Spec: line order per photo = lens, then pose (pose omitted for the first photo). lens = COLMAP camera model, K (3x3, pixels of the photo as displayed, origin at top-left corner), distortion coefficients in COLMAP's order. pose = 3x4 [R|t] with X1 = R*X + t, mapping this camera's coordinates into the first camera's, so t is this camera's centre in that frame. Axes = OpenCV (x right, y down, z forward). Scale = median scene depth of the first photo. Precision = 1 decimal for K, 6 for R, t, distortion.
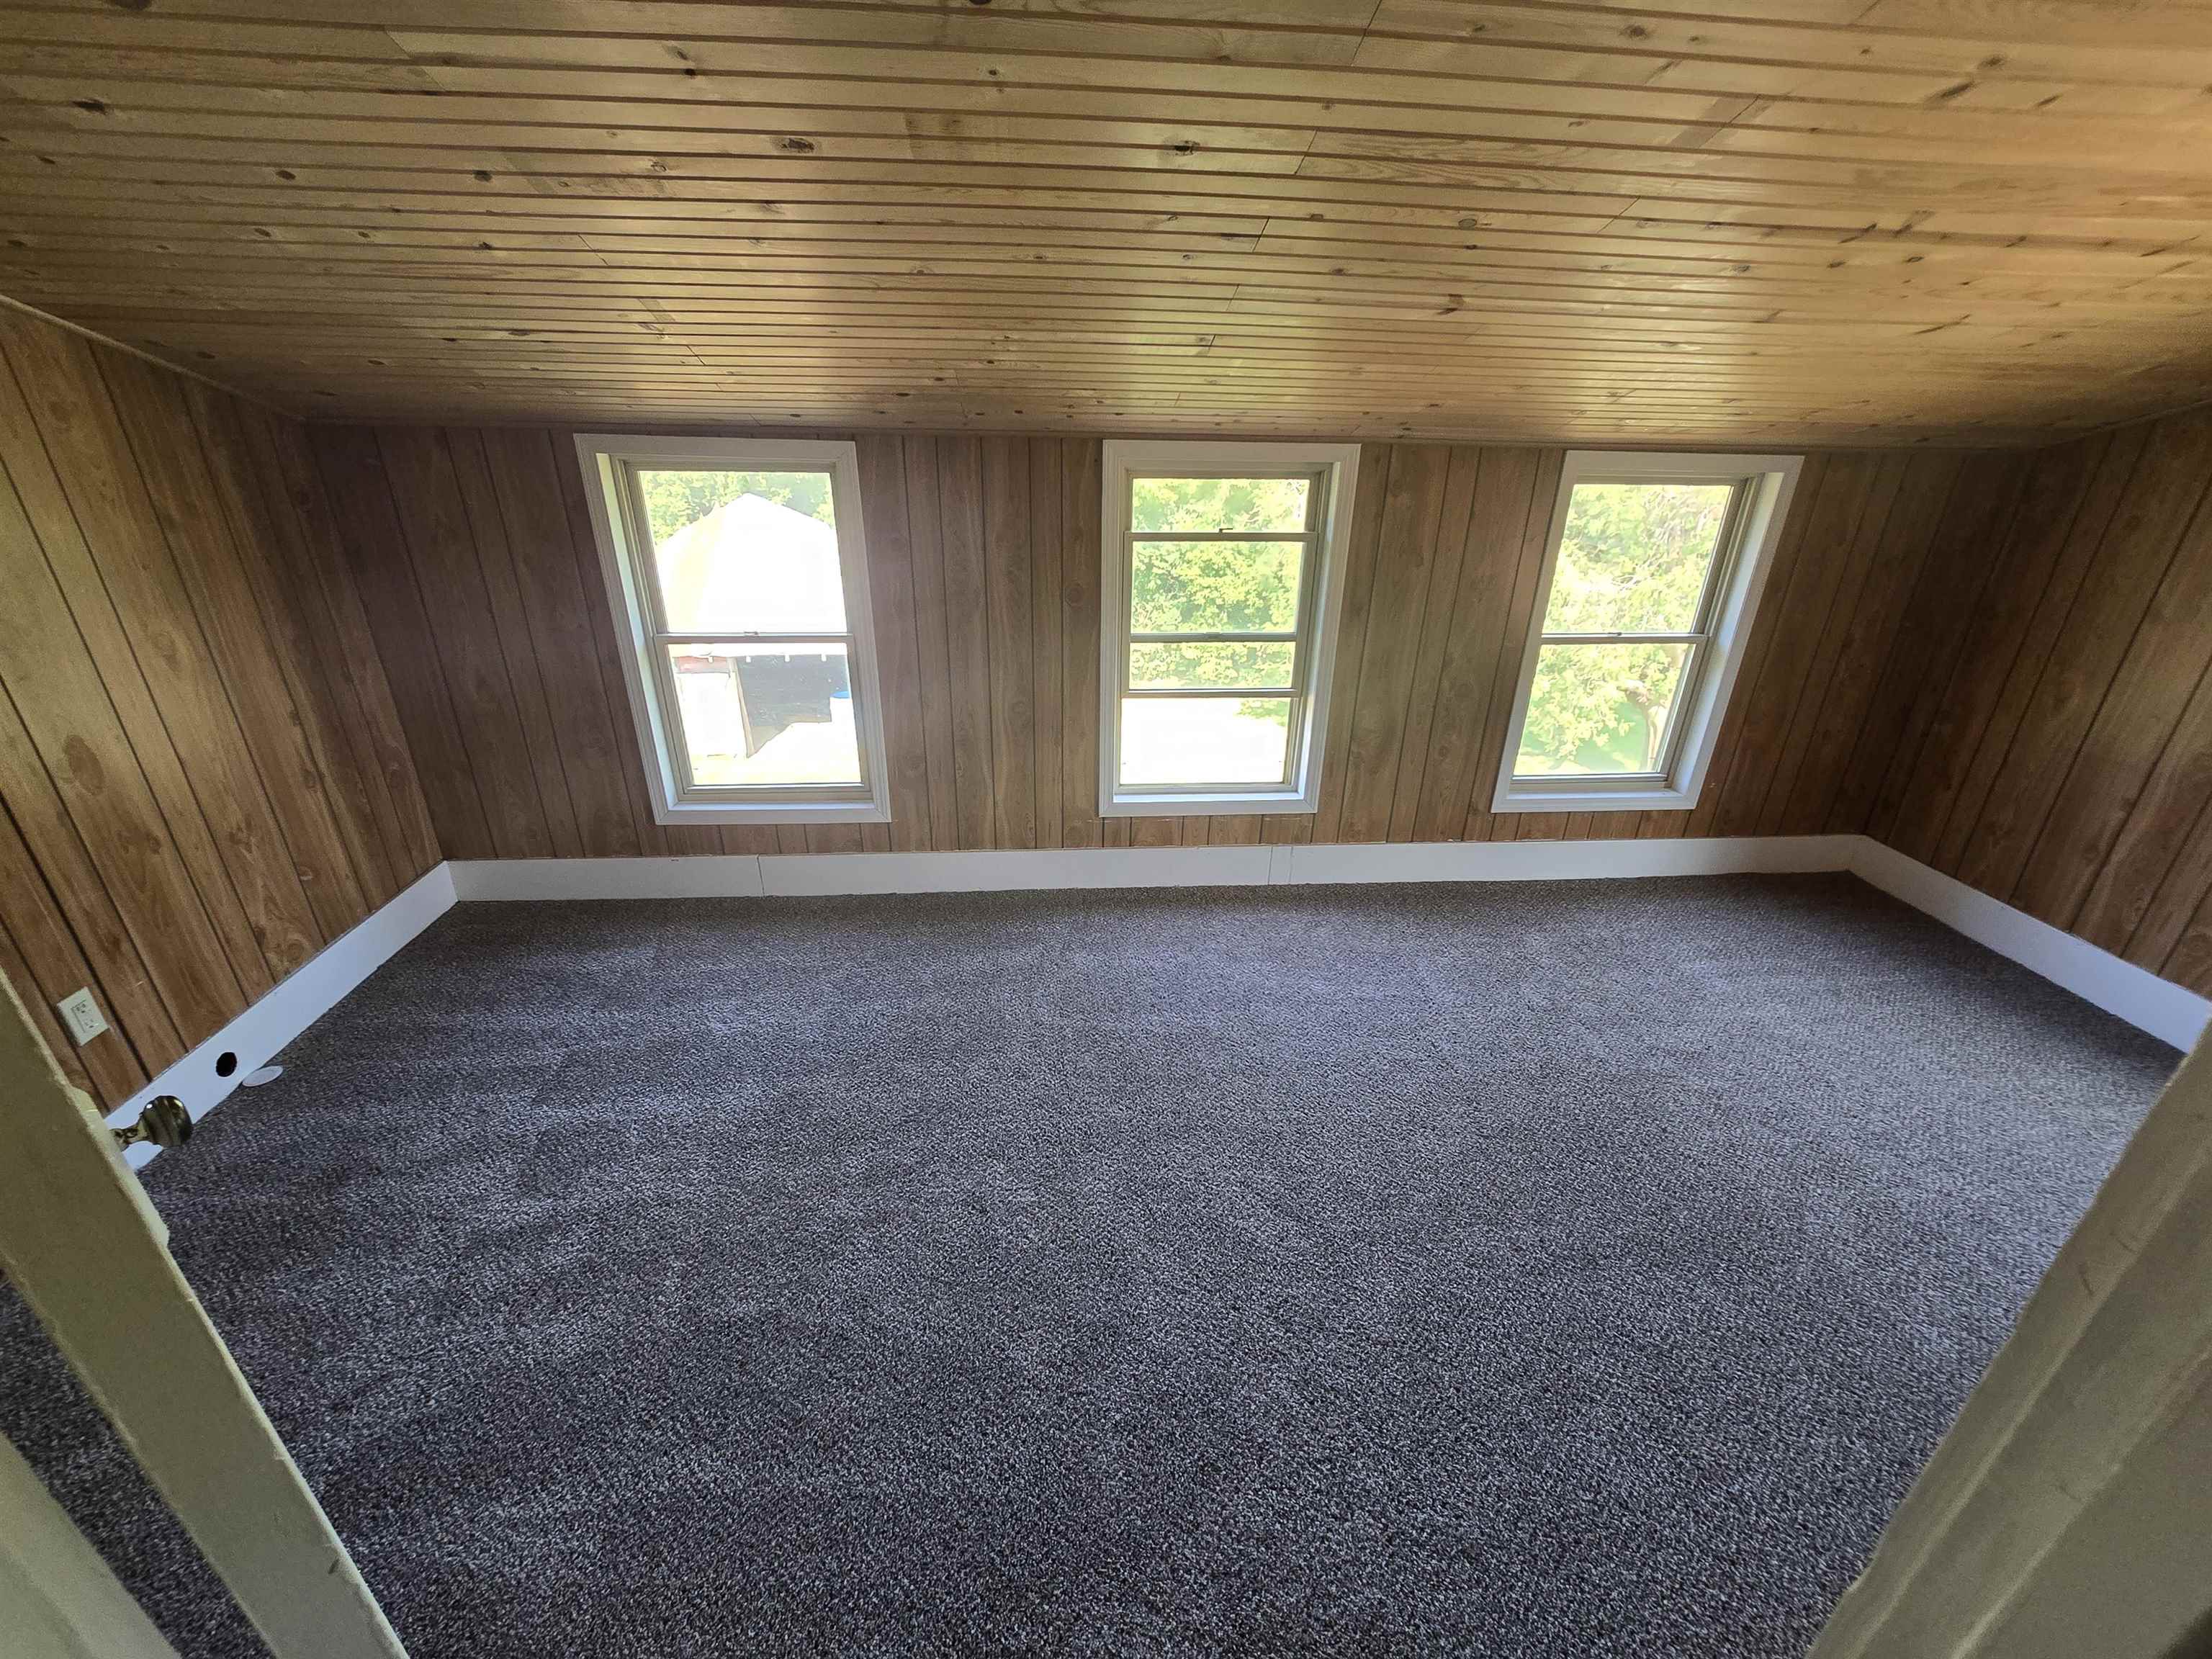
lens RADIAL K [[900.4, 0, 1104.9], [0, 900.4, 831.7], [0, 0, 1]] dist [0.000854, -0.000020]
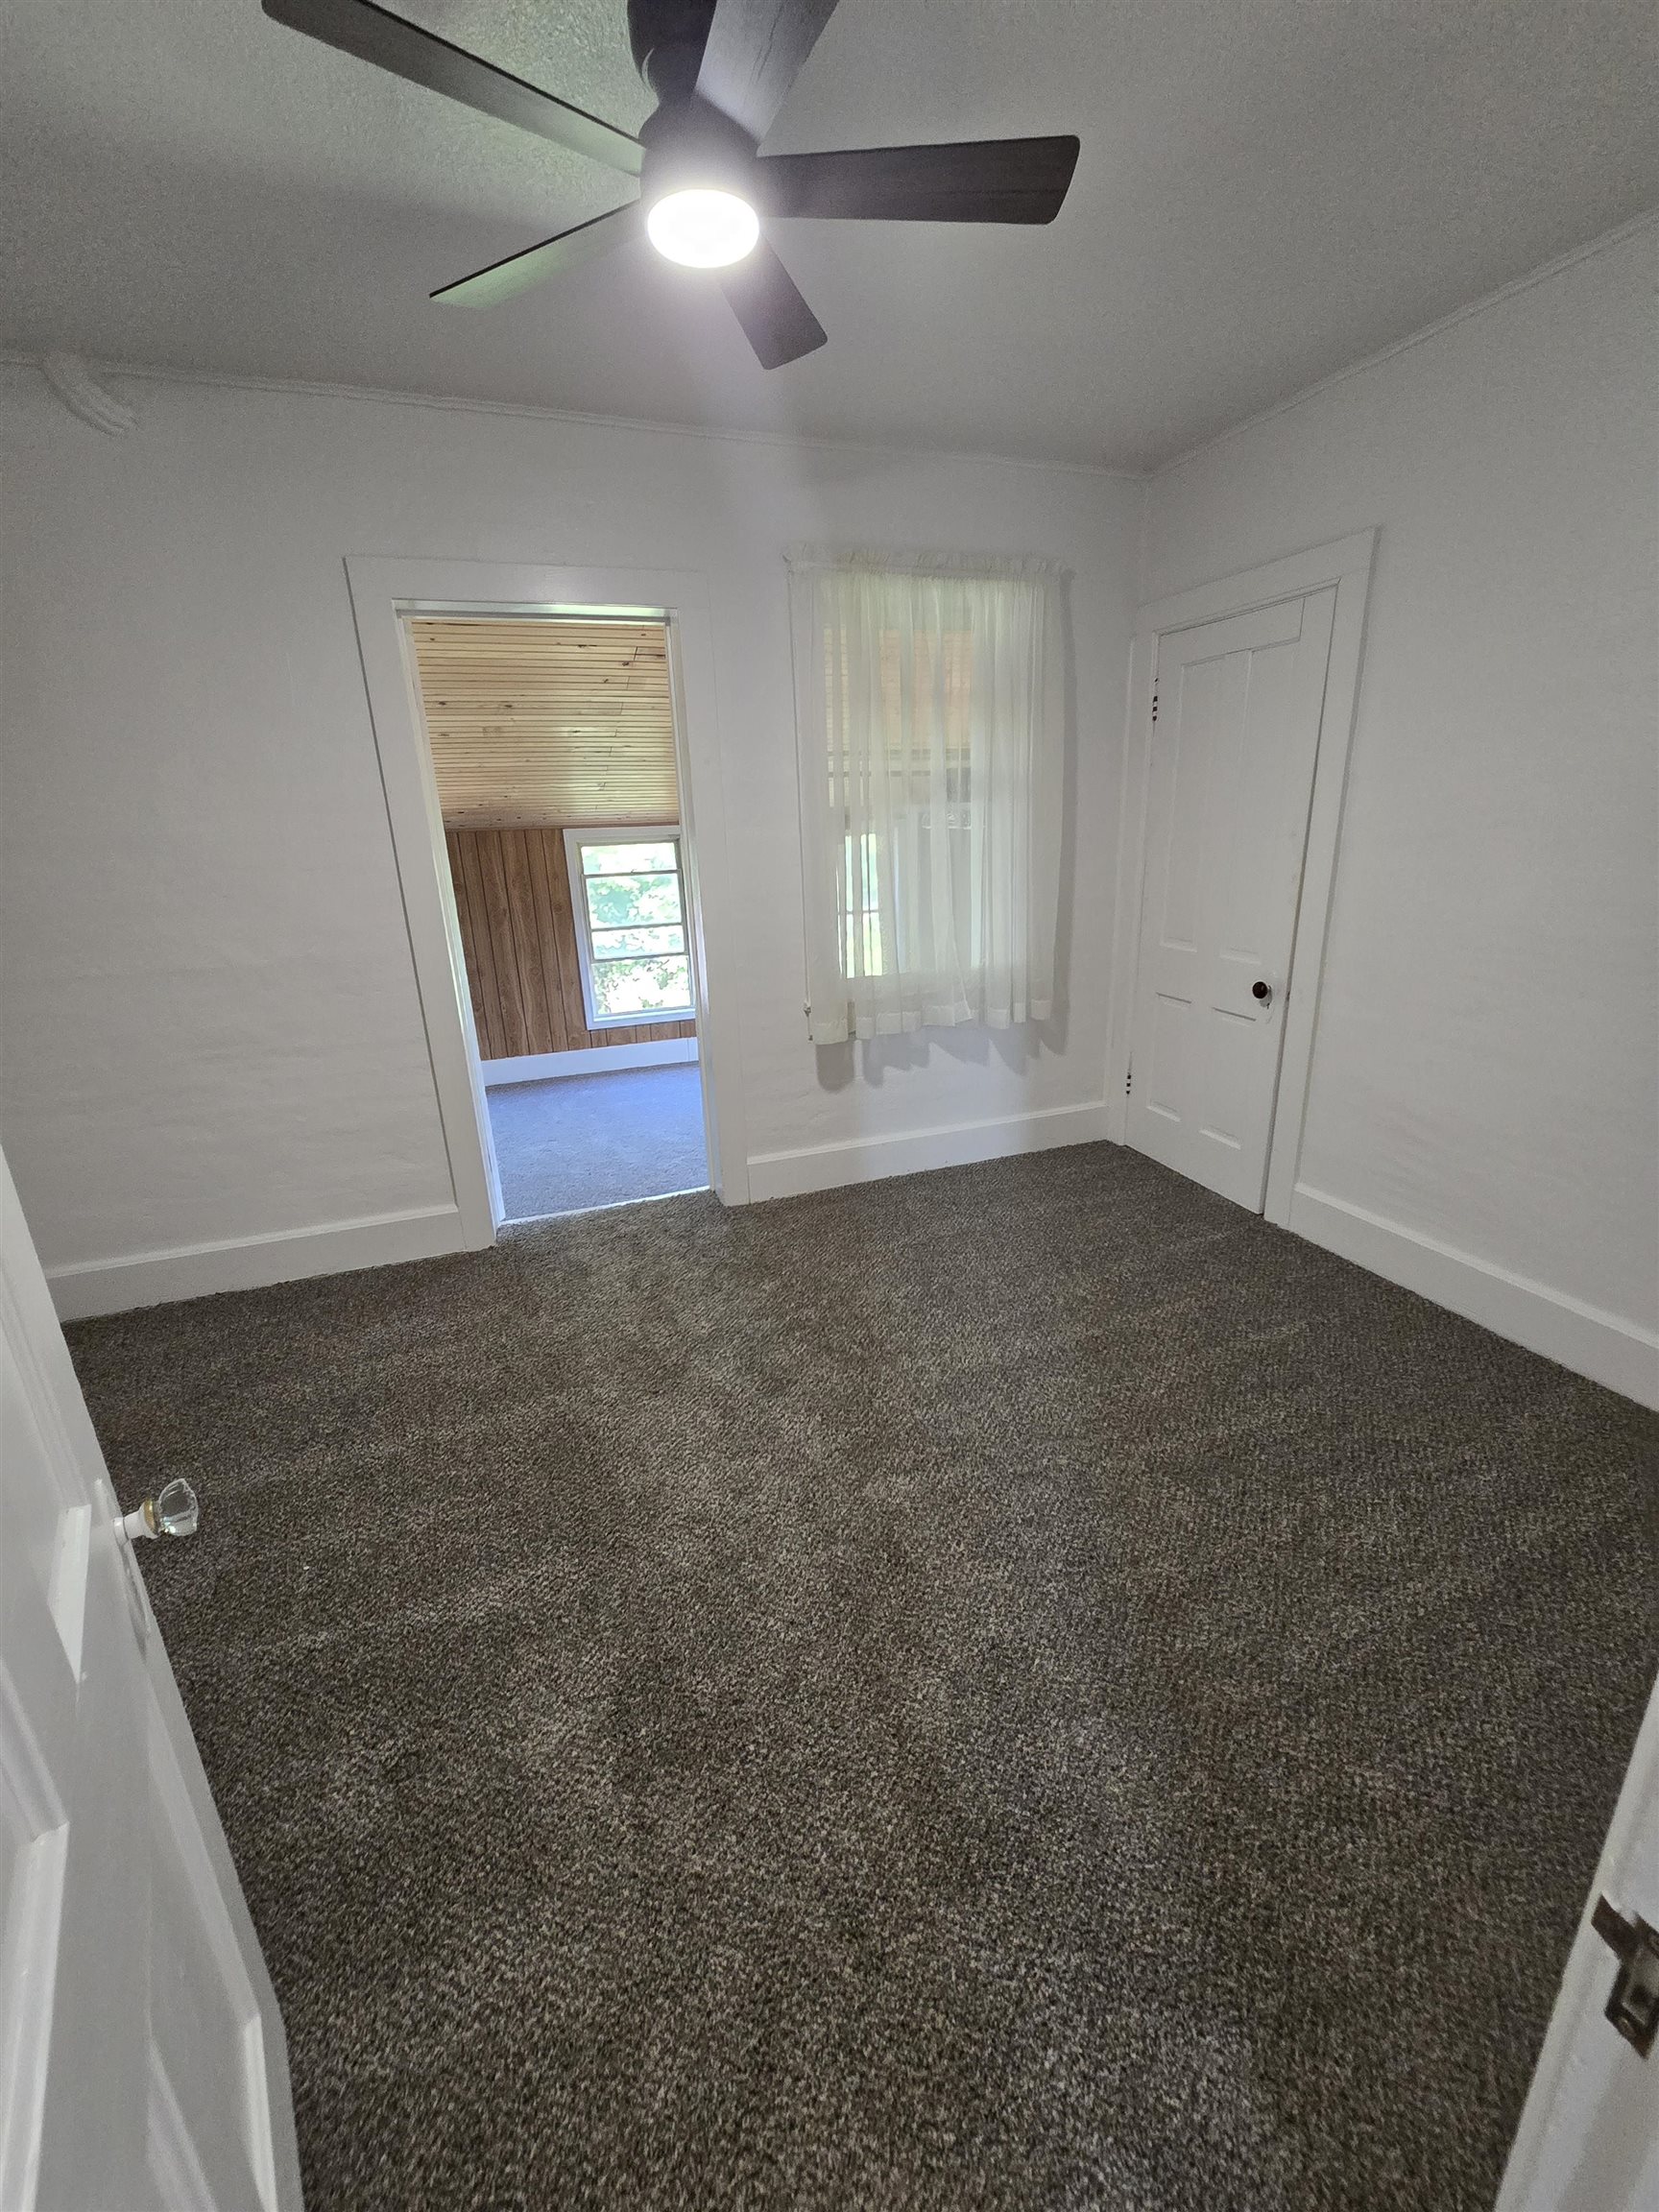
lens RADIAL K [[900.4, 0, 835.1], [0, 900.4, 1100.0], [0, 0, 1]] dist [0.000854, -0.000020]
pose [[0.961265, -0.126306, 0.244982, 0.011596], [0.156956, 0.981478, -0.109843, 0.438152], [-0.226570, 0.144040, 0.963285, -0.912564]]
